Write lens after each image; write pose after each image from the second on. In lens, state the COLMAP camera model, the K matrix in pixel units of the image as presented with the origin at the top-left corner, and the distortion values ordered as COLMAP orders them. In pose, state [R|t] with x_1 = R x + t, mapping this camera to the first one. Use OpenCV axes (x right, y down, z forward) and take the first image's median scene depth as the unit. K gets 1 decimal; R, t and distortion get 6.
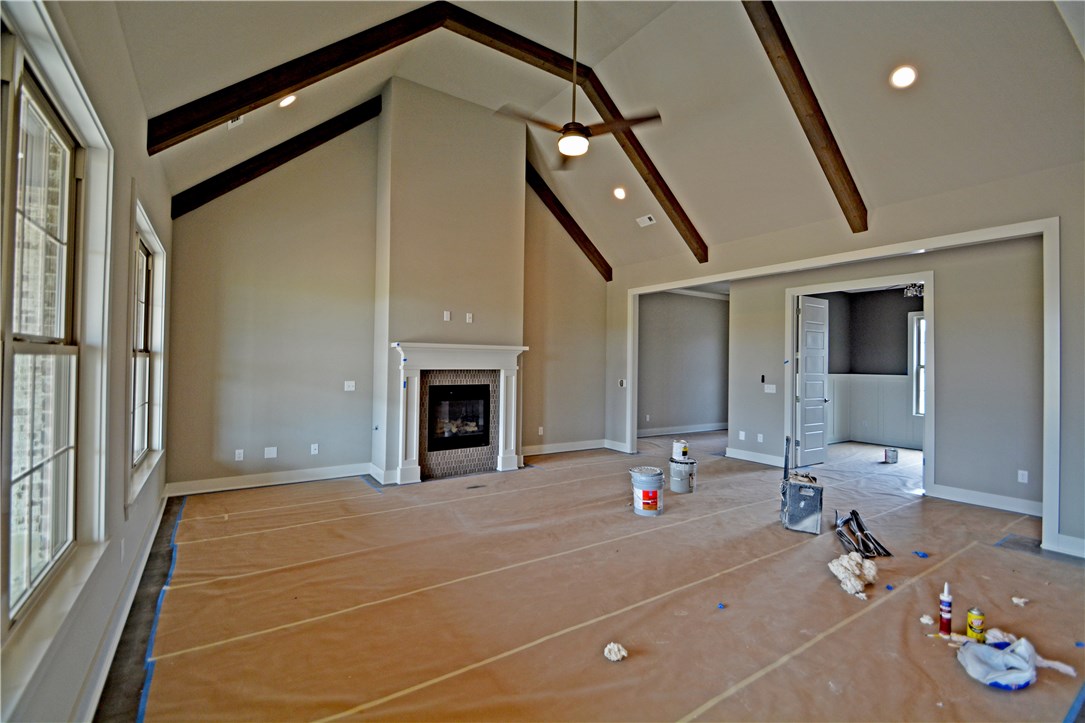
lens RADIAL K [[479.9, 0, 541.7], [0, 479.9, 356.6], [0, 0, 1]] dist [0.000328, -0.004329]
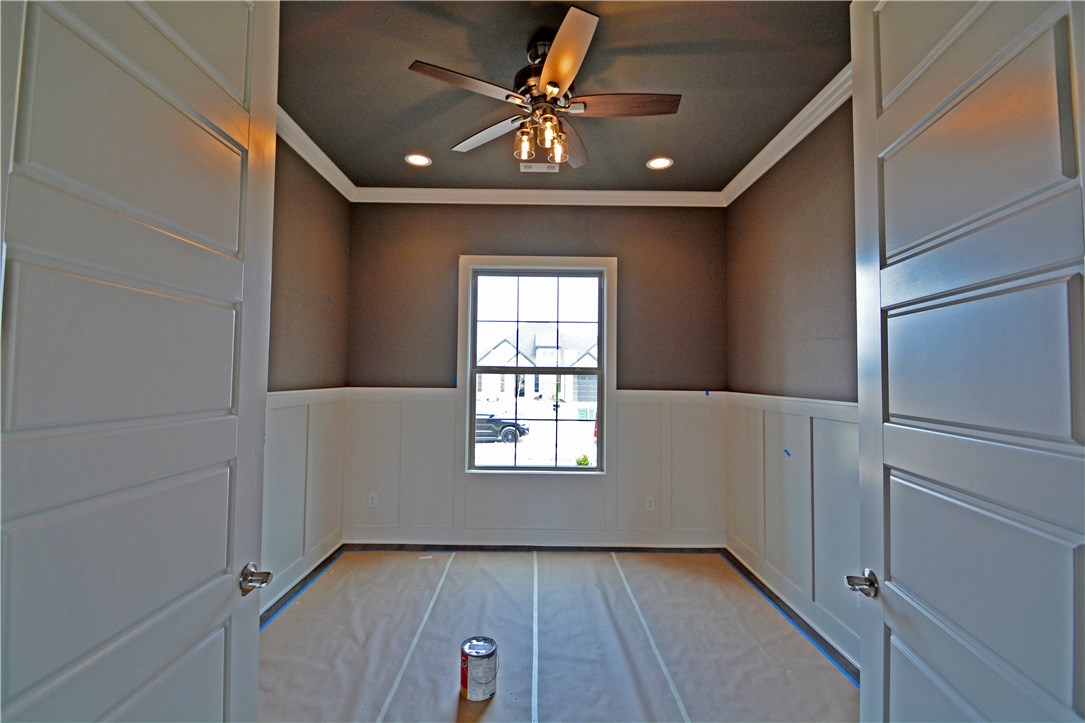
lens RADIAL K [[479.9, 0, 542.2], [0, 479.9, 357.9], [0, 0, 1]] dist [0.000328, -0.004329]
pose [[0.567248, 0.028680, 0.823047, 0.416888], [-0.012005, 0.999575, -0.026557, 0.020117], [-0.823459, 0.005184, 0.567352, 0.653930]]
